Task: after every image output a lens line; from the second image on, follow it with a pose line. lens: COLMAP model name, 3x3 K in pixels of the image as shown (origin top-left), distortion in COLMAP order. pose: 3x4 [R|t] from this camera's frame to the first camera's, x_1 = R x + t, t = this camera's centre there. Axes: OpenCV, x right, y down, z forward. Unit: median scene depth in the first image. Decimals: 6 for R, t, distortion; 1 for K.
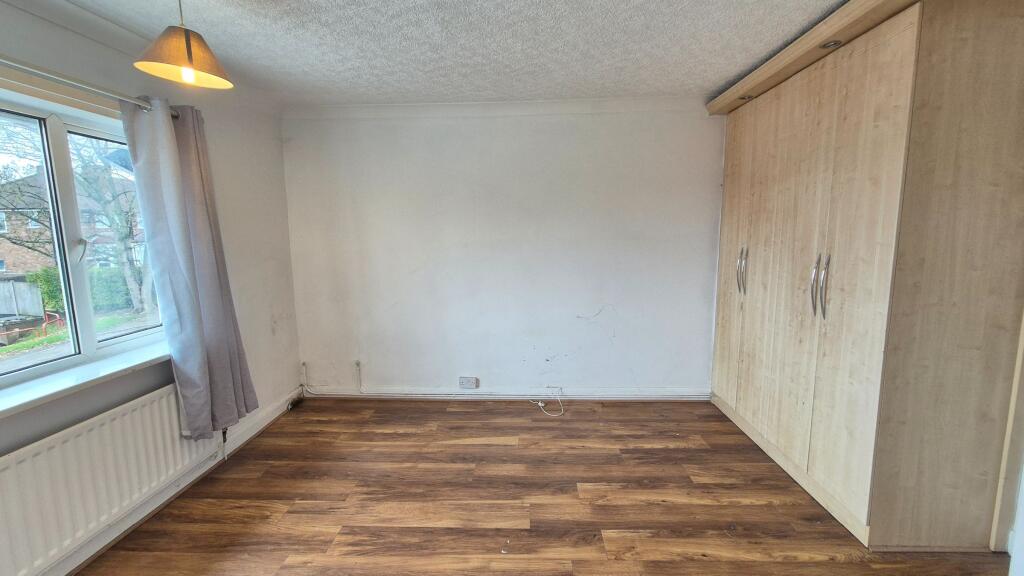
lens RADIAL K [[417.9, 0, 512.1], [0, 417.9, 289.6], [0, 0, 1]] dist [0.005091, -0.000283]
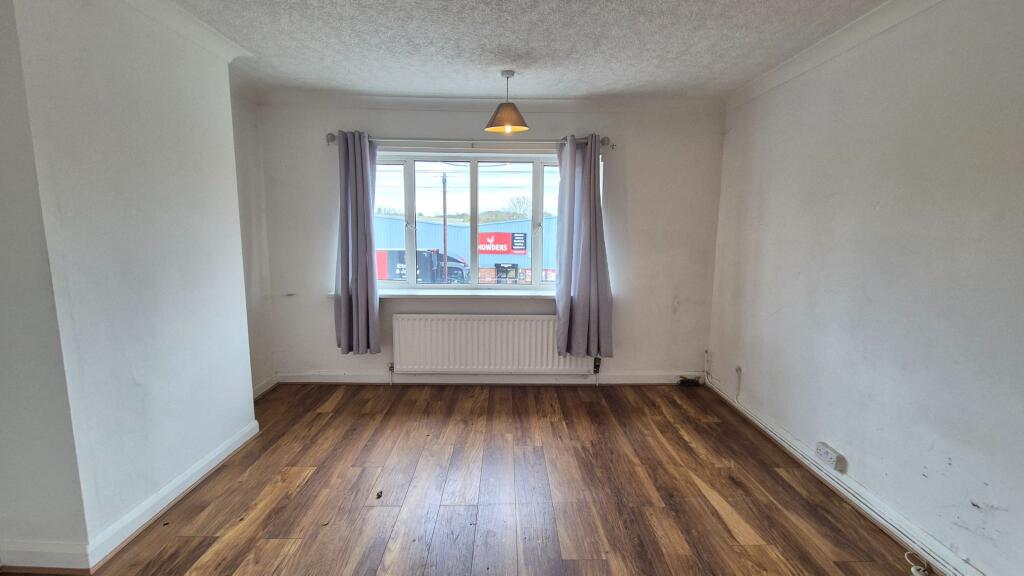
lens RADIAL K [[417.9, 0, 515.5], [0, 417.9, 285.9], [0, 0, 1]] dist [0.005091, -0.000283]
pose [[0.063970, 0.148744, -0.986804, 0.576960], [-0.153264, 0.978563, 0.137566, -0.061190], [0.986113, 0.142442, 0.085396, 0.537618]]
